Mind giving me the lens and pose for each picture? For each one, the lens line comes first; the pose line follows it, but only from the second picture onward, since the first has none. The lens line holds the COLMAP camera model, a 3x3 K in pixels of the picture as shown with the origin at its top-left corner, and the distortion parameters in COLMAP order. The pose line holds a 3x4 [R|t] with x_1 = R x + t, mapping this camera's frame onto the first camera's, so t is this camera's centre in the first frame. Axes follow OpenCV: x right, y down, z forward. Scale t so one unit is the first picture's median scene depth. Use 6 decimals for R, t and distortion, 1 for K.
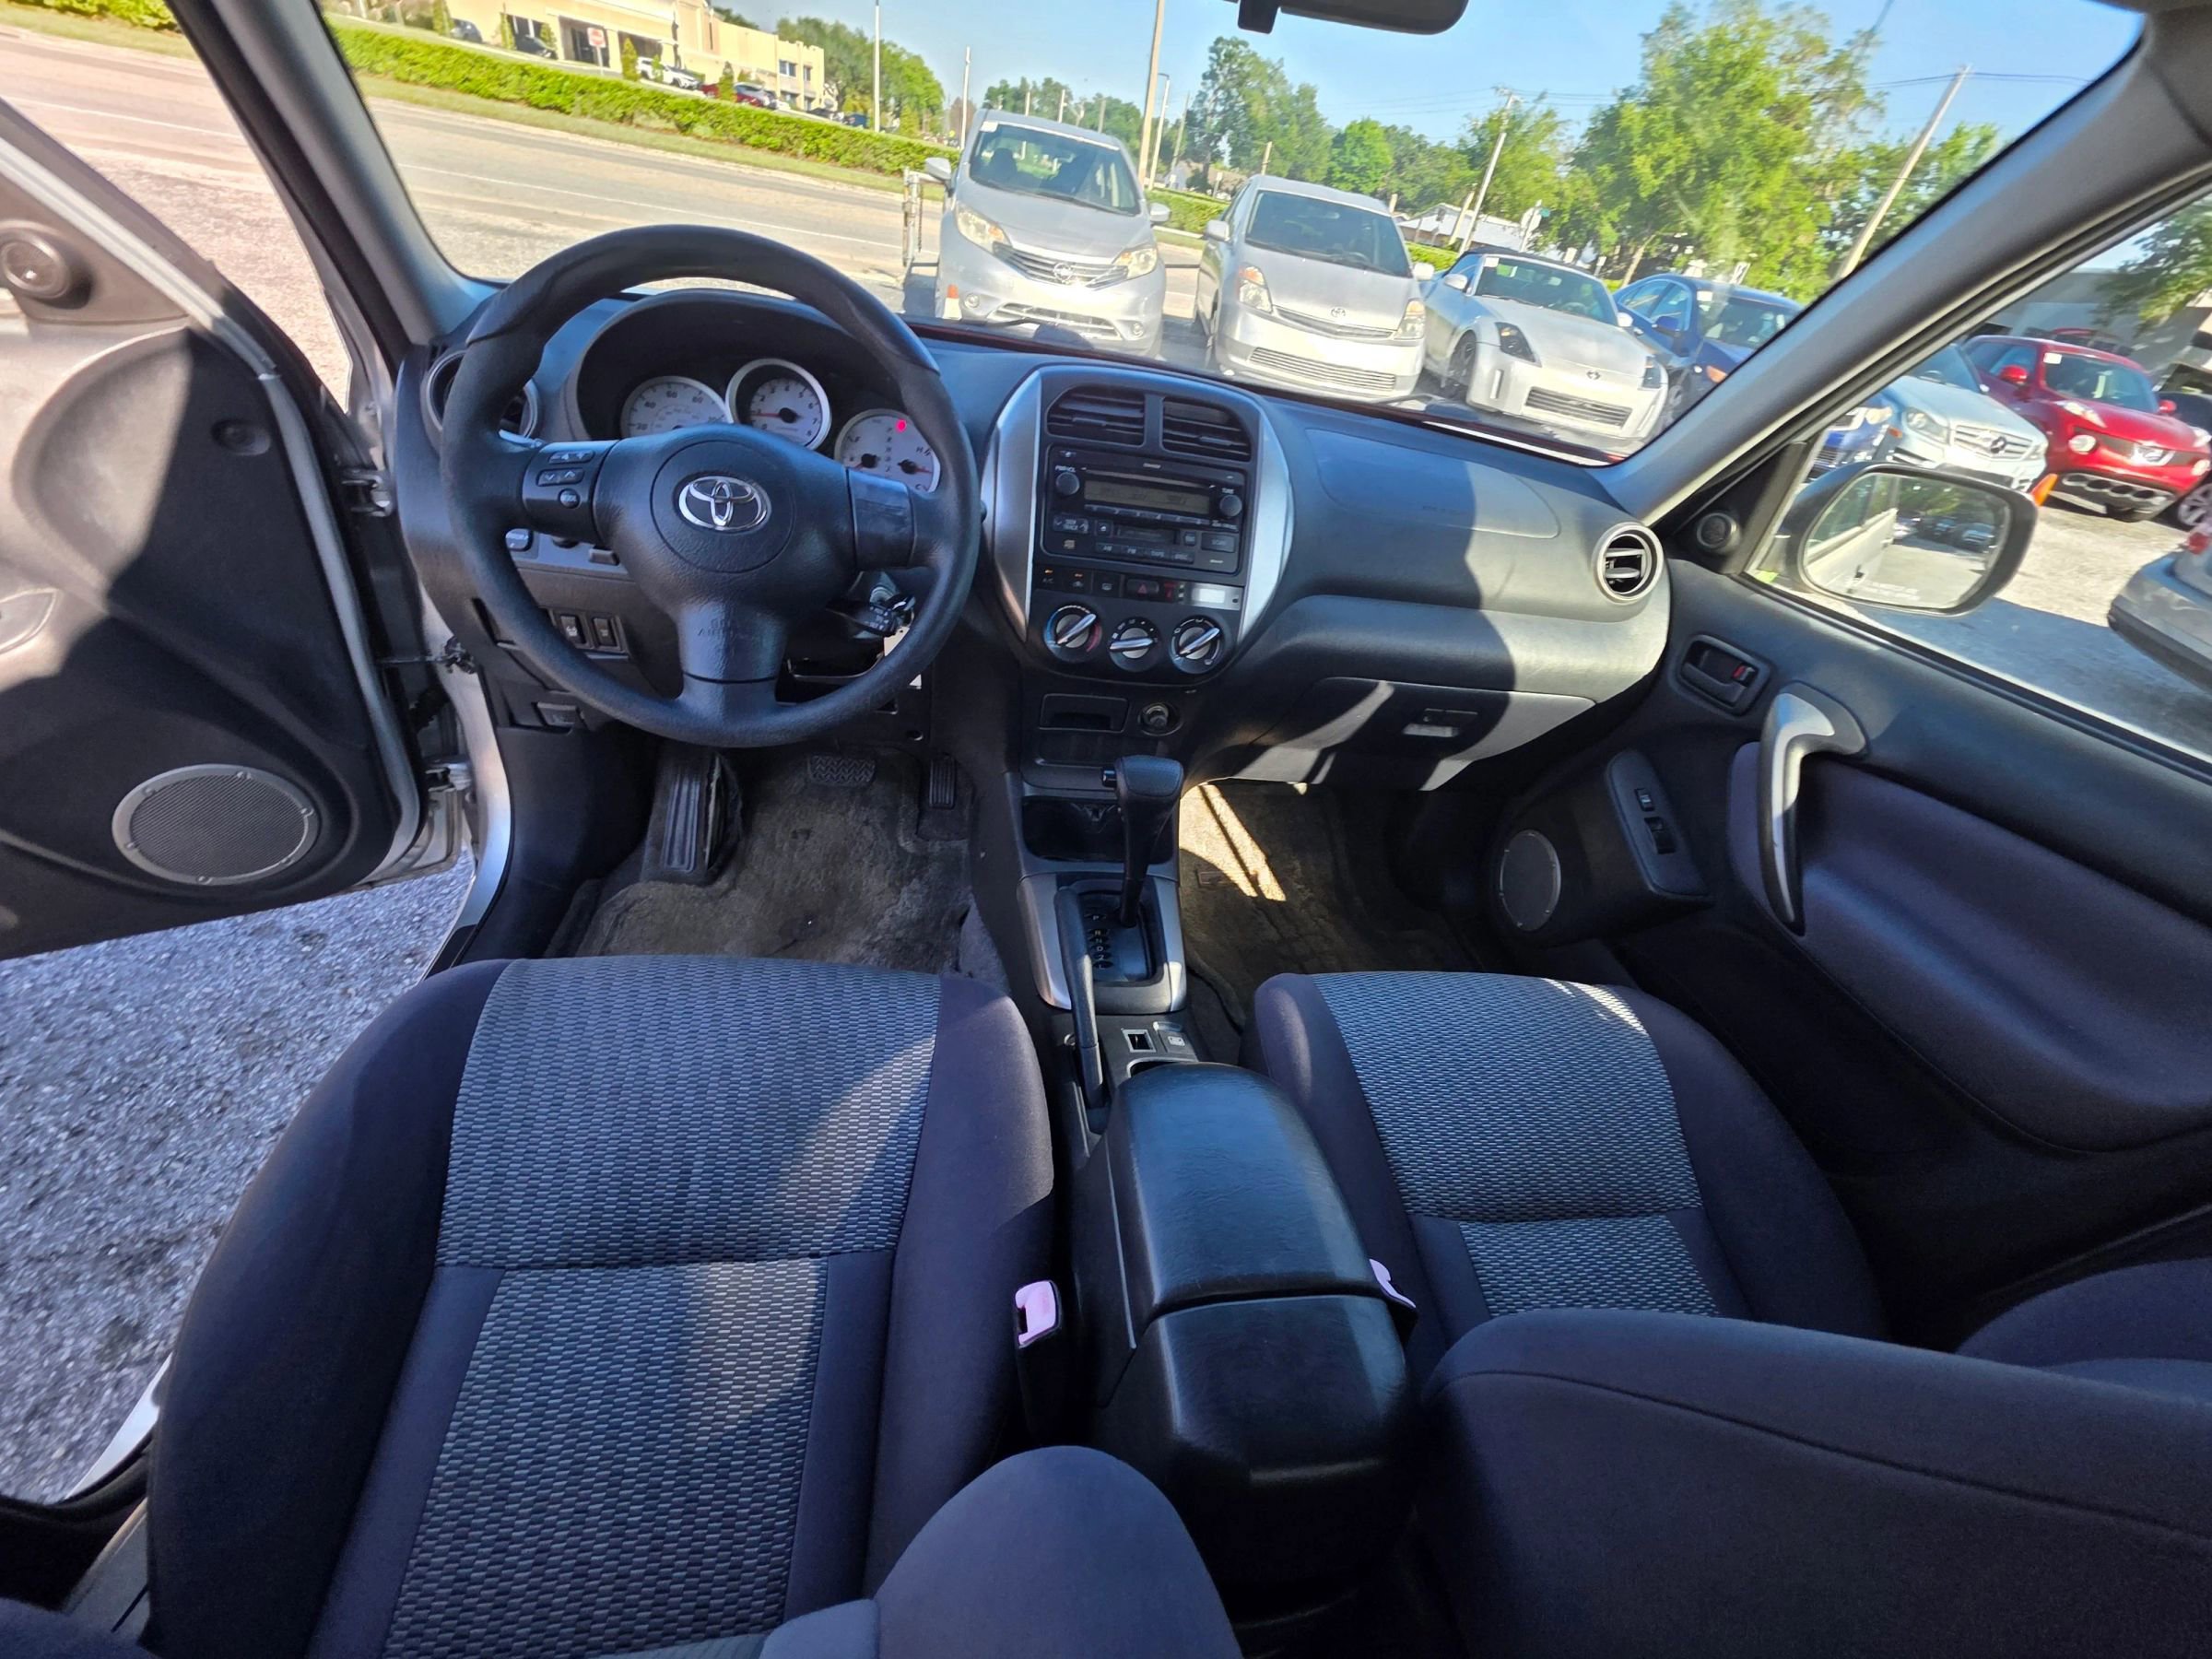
lens RADIAL K [[900.1, 0, 1139.8], [0, 900.1, 833.0], [0, 0, 1]] dist [0.002796, 0.000039]
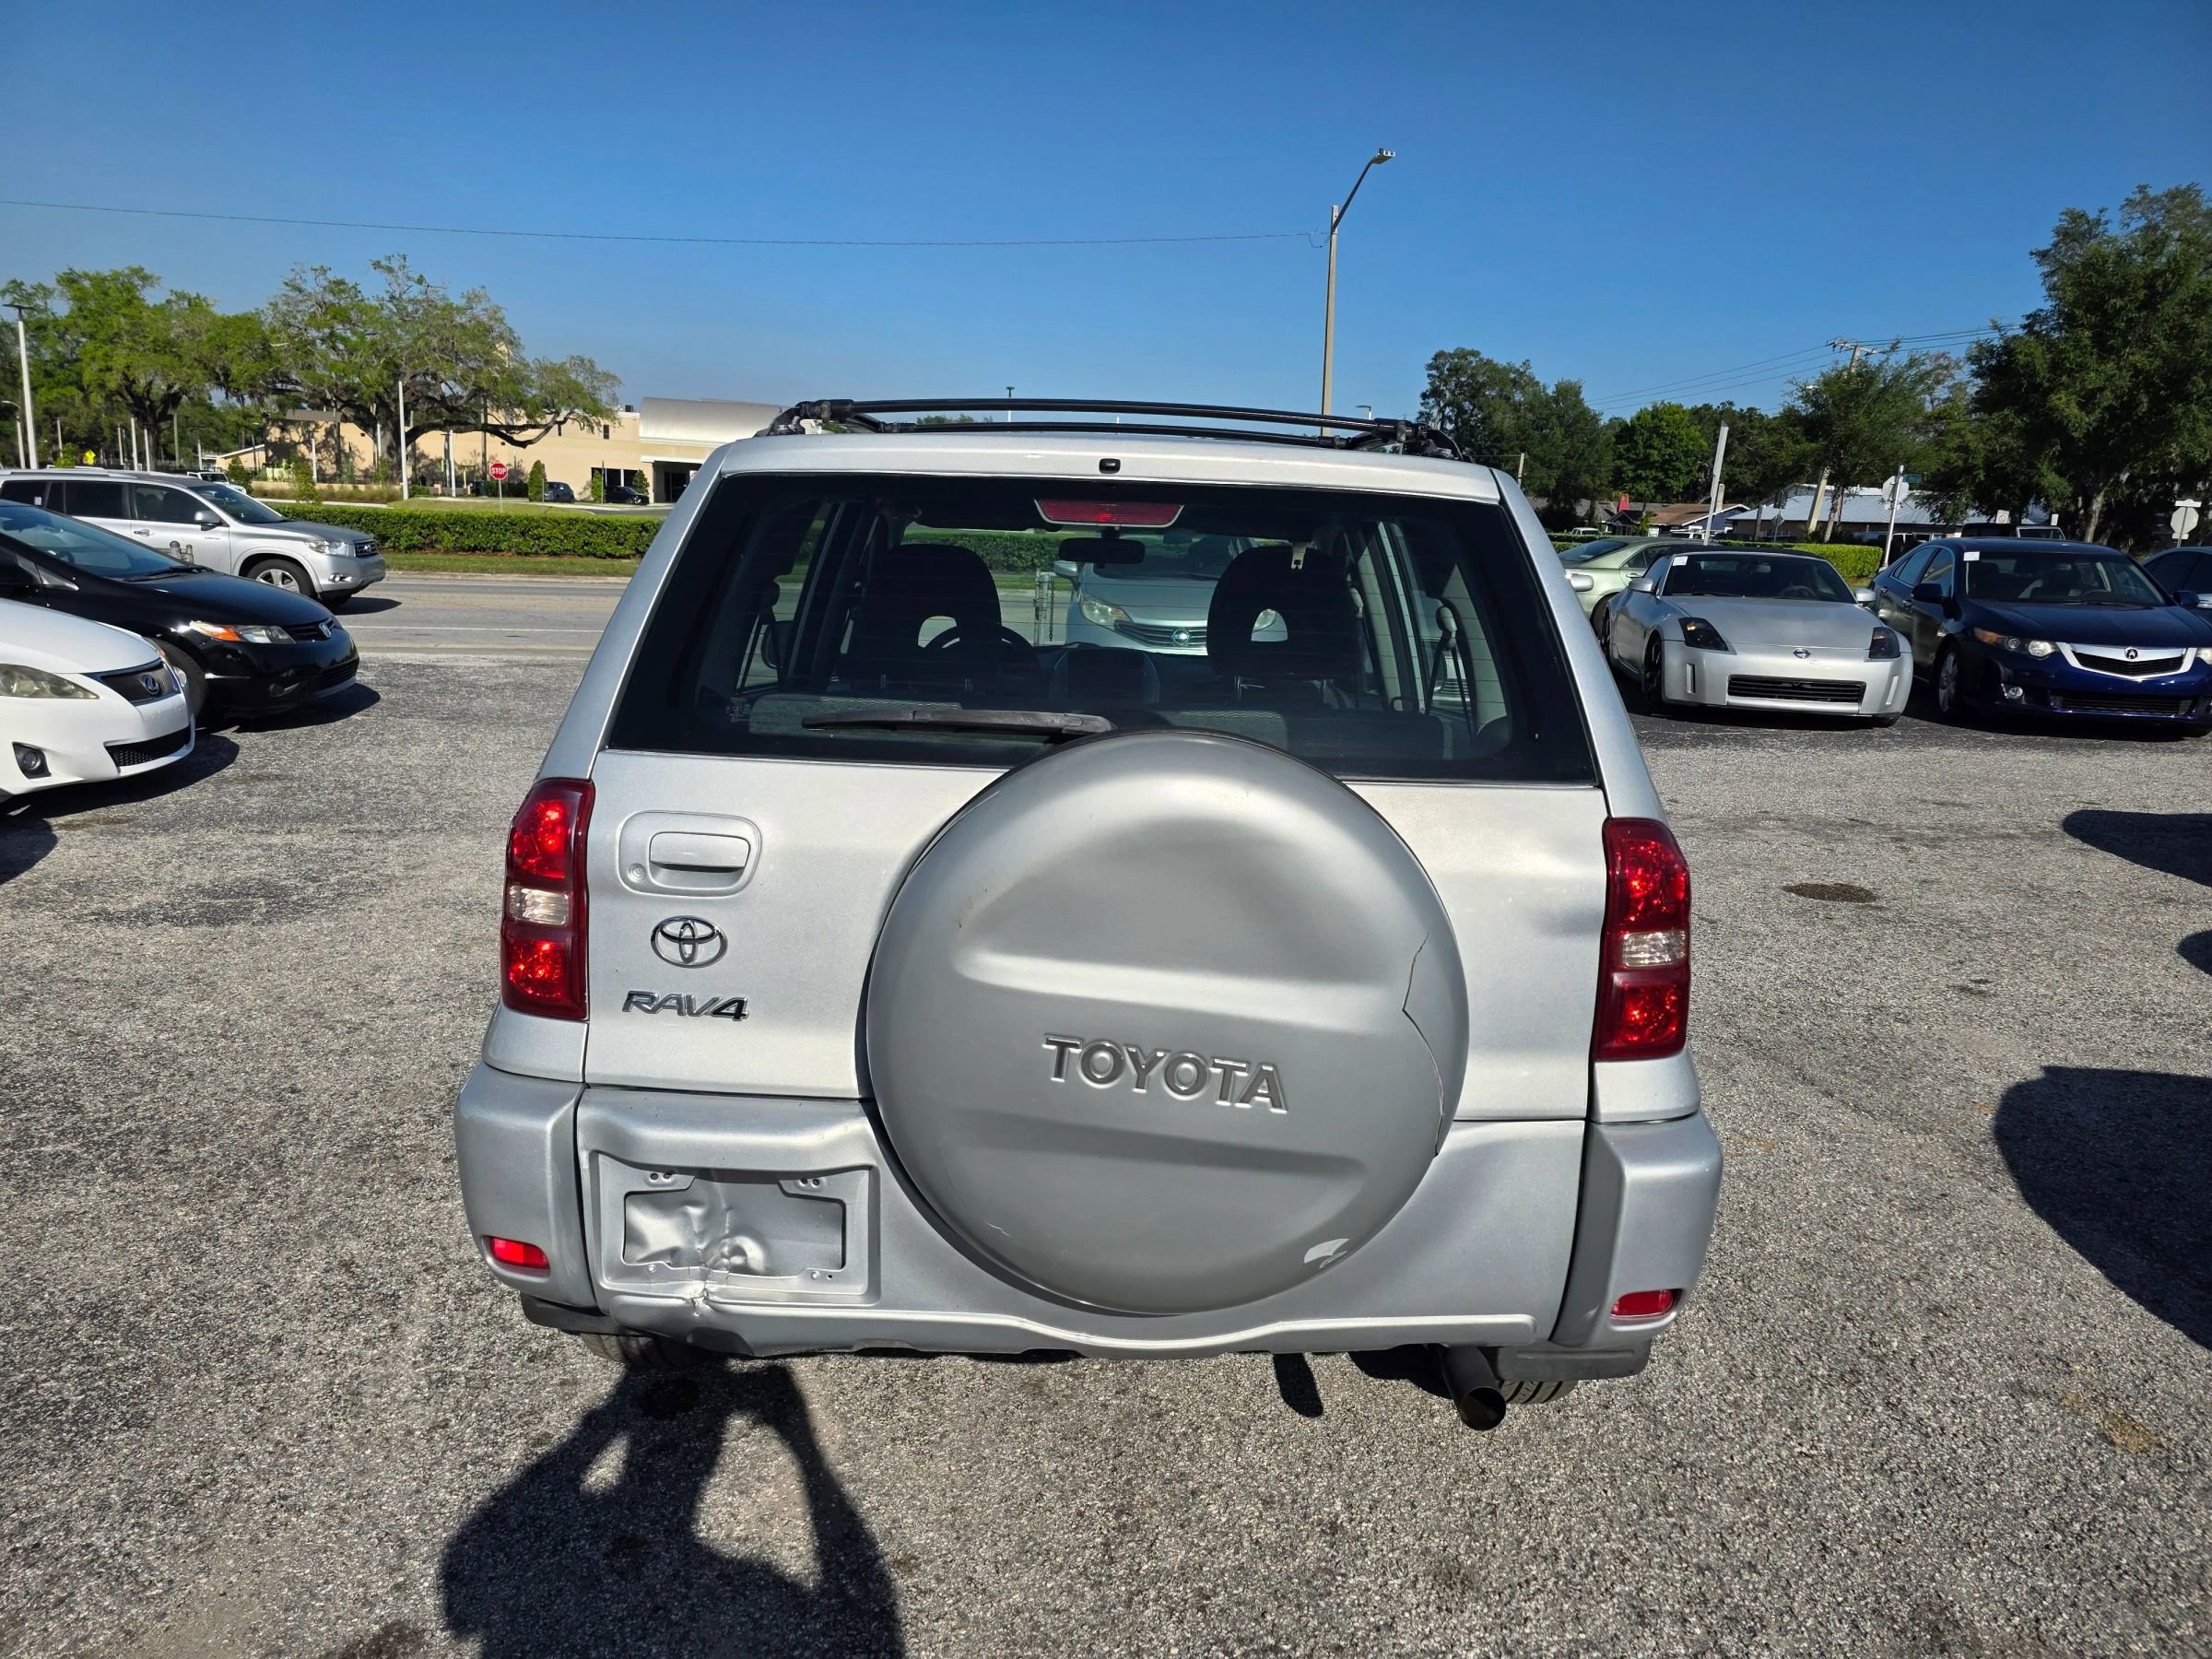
lens RADIAL K [[1489.1, 0, 1075.2], [0, 1489.1, 835.9], [0, 0, 1]] dist [0.086672, -0.074228]
pose [[0.973566, -0.099833, -0.205433, 0.083907], [0.004841, 0.908237, -0.418428, 0.210011], [0.228355, 0.406373, 0.884712, -0.309723]]
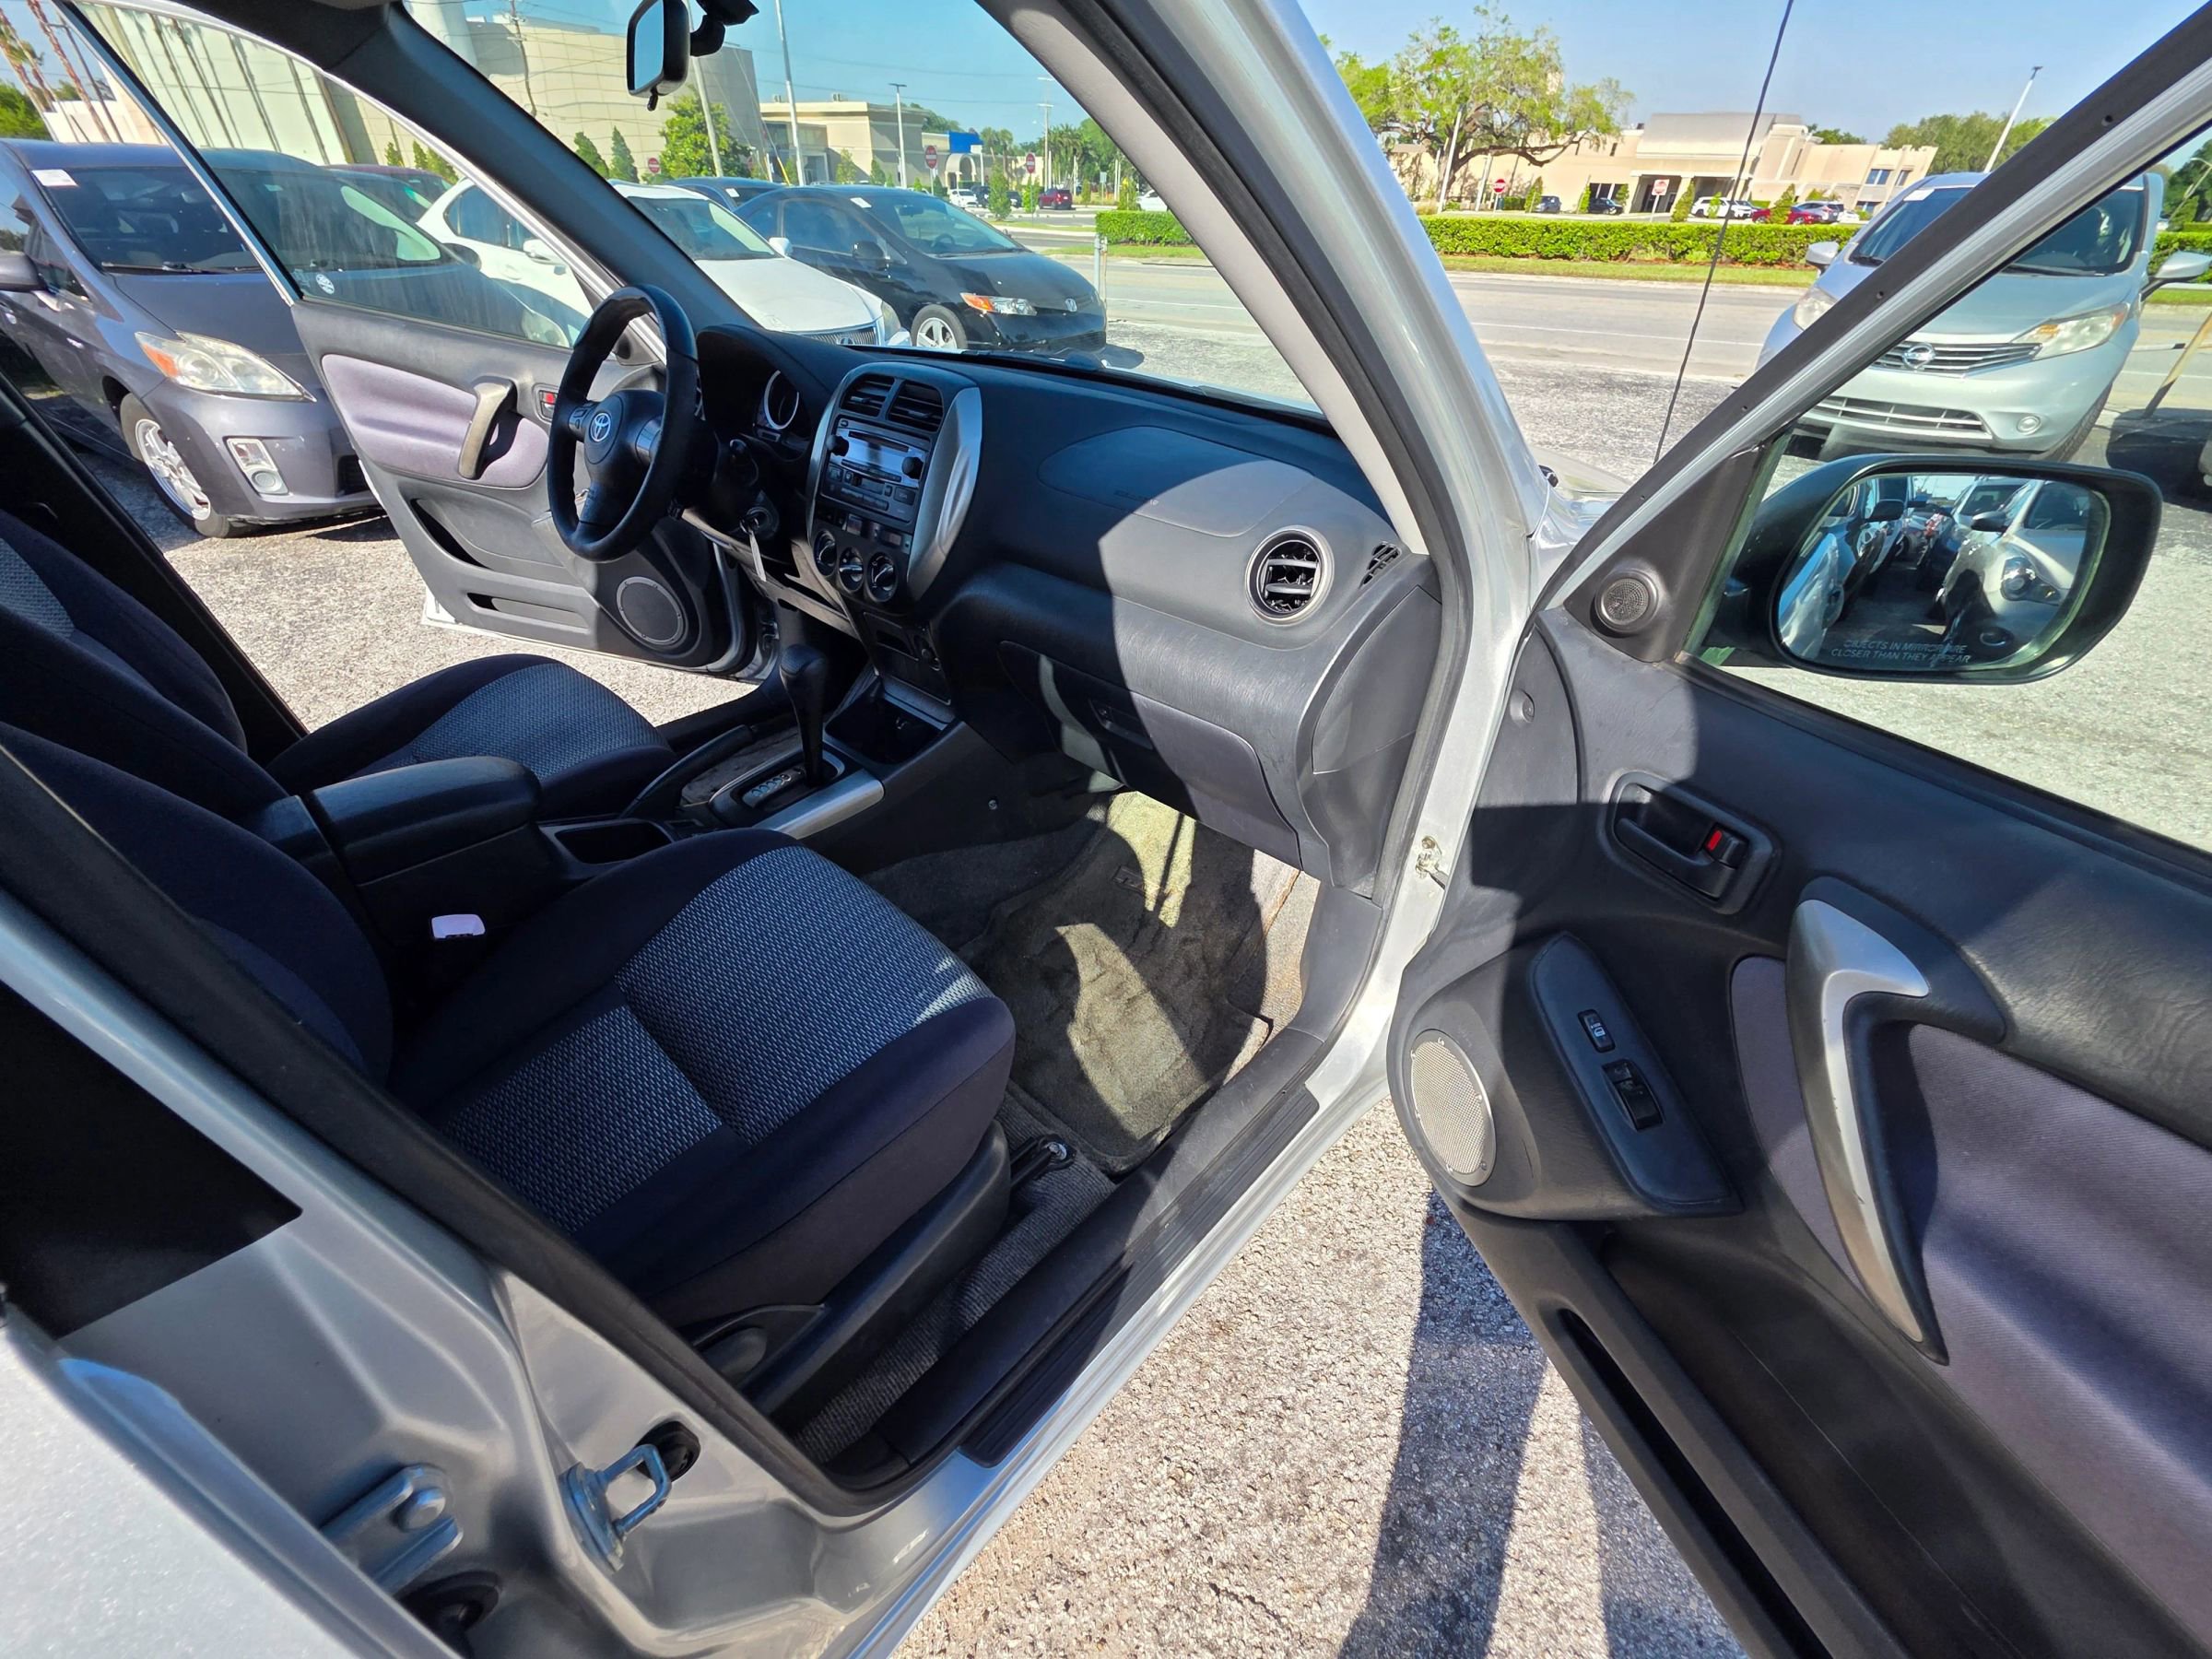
lens RADIAL K [[904.6, 0, 1132.6], [0, 904.6, 833.7], [0, 0, 1]] dist [0.003714, 0.000329]
pose [[0.621055, 0.312131, -0.718934, 0.131676], [-0.387112, 0.919745, 0.064906, -0.010414], [0.681495, 0.237998, 0.692042, 0.047089]]
